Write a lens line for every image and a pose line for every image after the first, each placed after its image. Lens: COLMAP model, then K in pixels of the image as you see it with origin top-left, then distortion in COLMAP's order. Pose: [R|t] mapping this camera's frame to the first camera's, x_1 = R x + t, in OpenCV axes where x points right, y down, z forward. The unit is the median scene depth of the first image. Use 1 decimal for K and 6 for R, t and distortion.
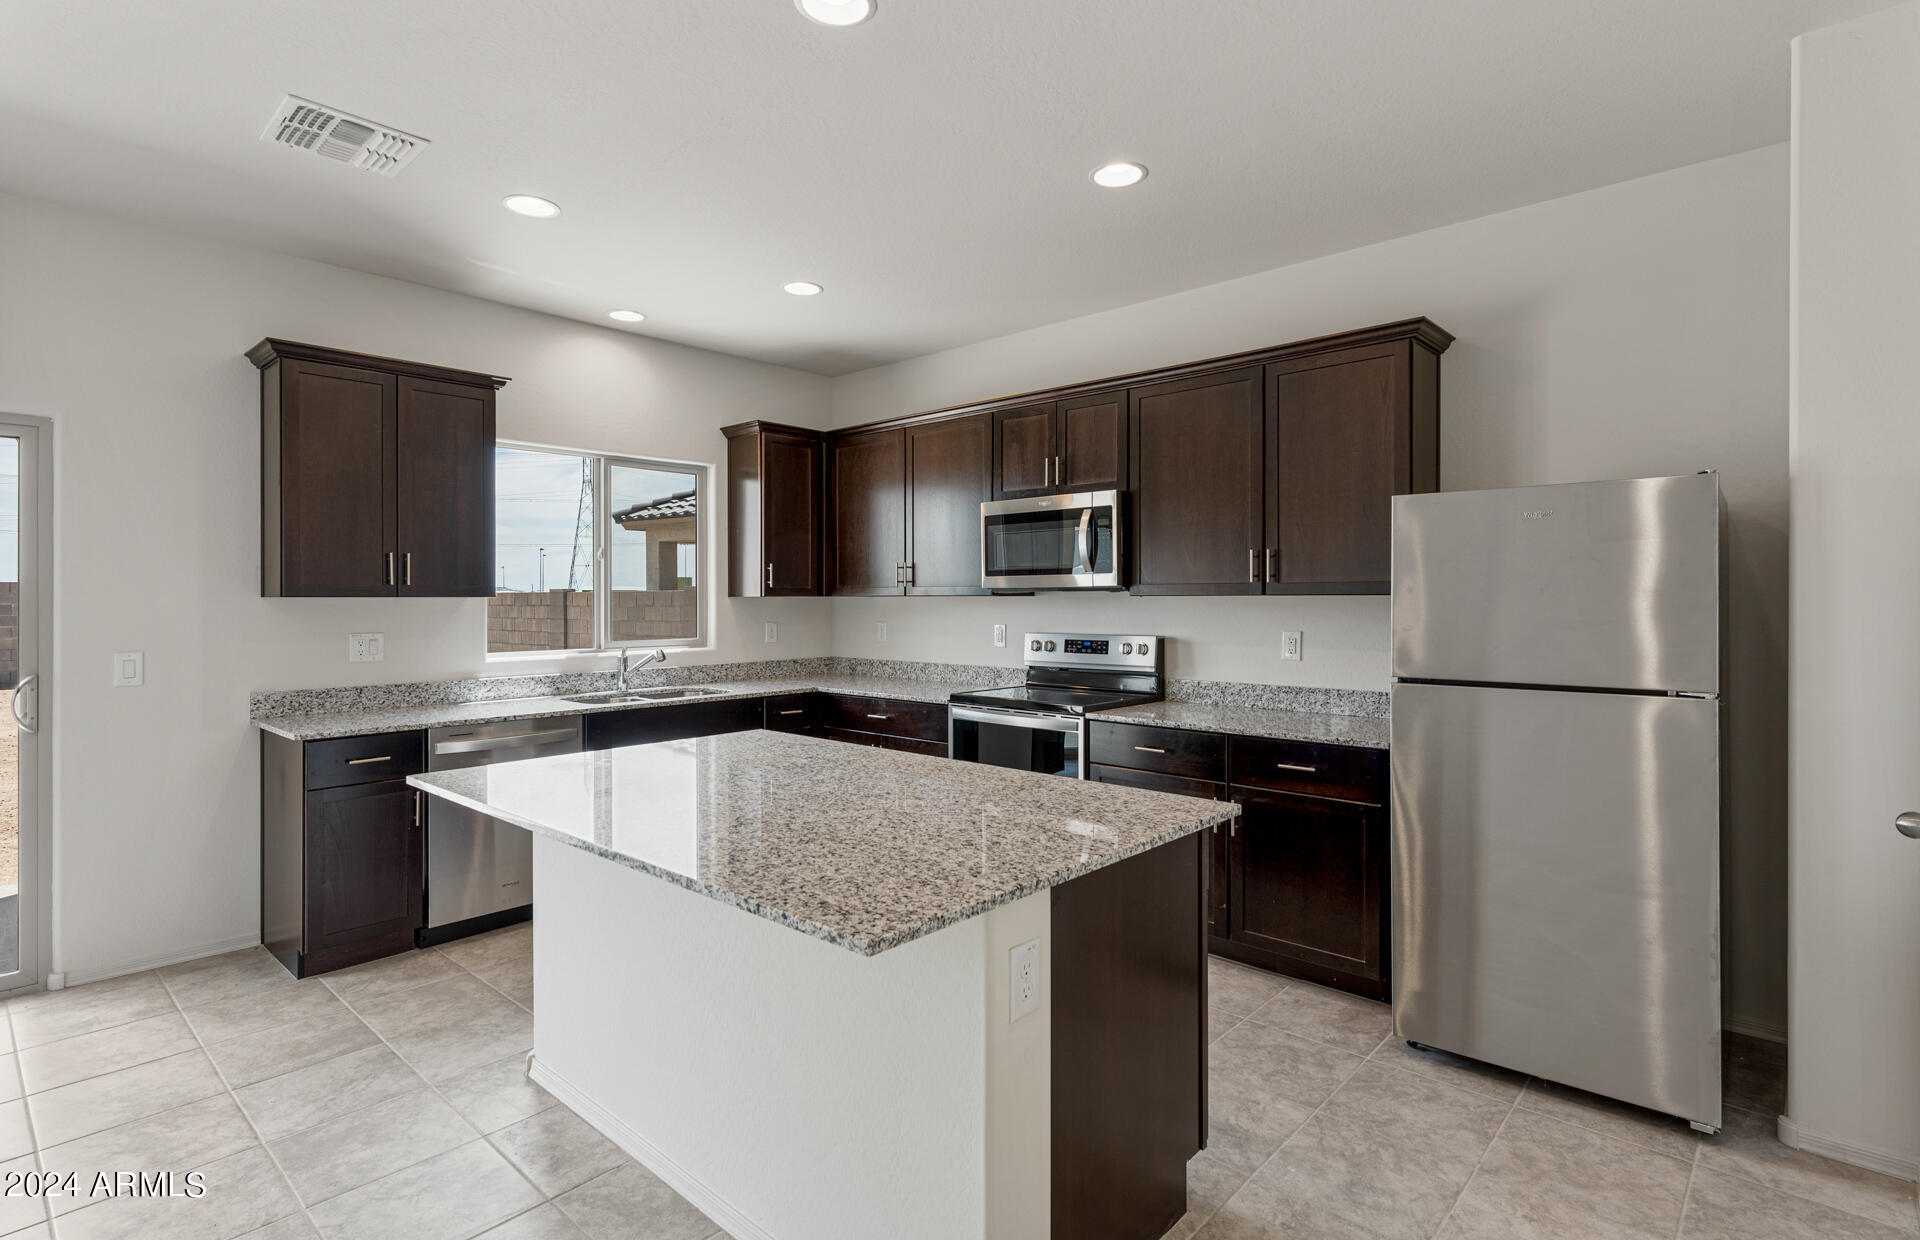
lens RADIAL K [[929.1, 0, 968.1], [0, 929.1, 595.8], [0, 0, 1]] dist [0.014480, -0.000341]
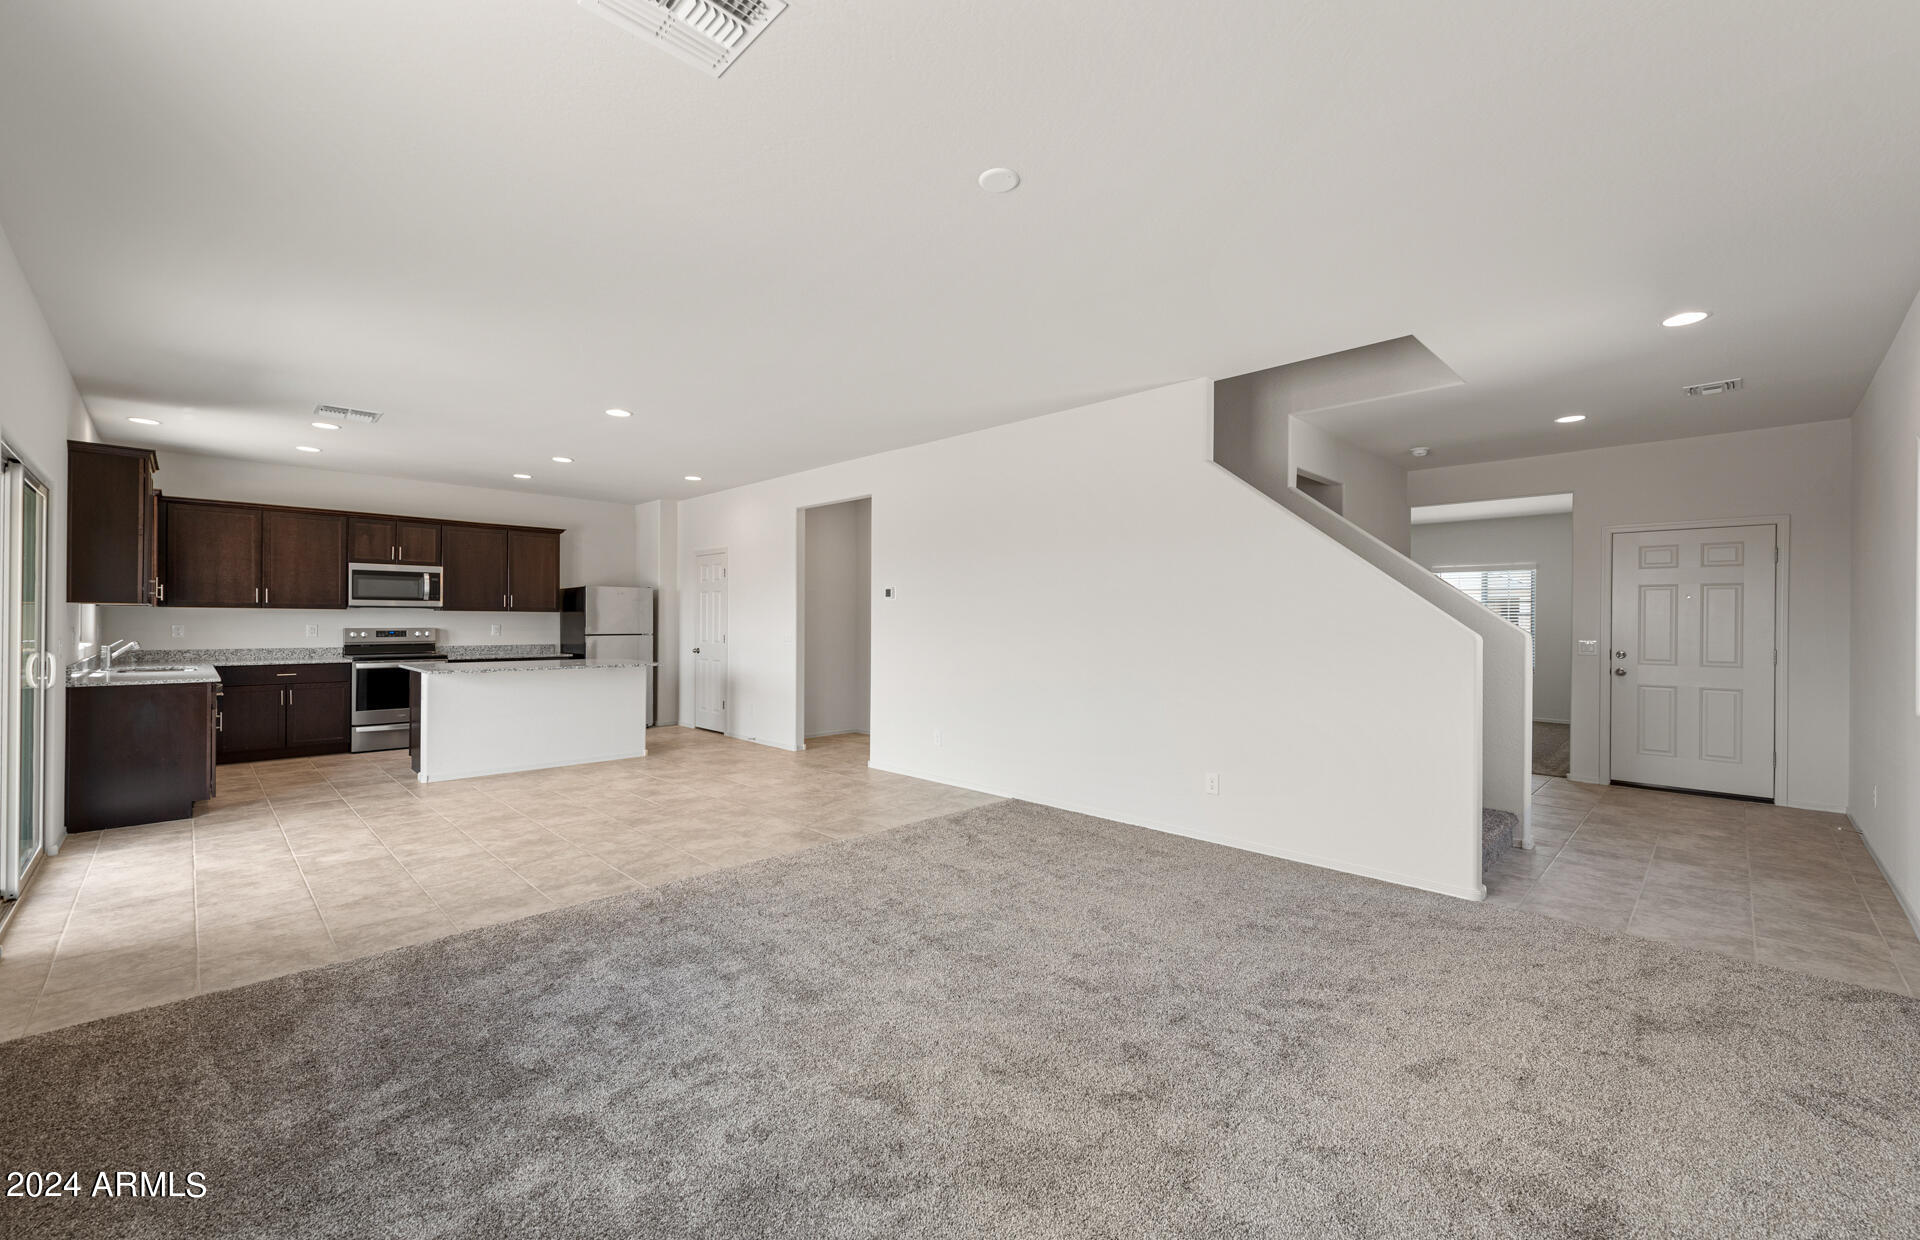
lens RADIAL K [[773.4, 0, 960.0], [0, 773.4, 620.0], [0, 0, 1]] dist [0.017959, -0.000100]
pose [[0.047733, 0.004442, 0.998850, -1.699949], [-0.008748, 0.999954, -0.004028, 0.019607], [-0.998822, -0.008545, 0.047770, -0.420098]]
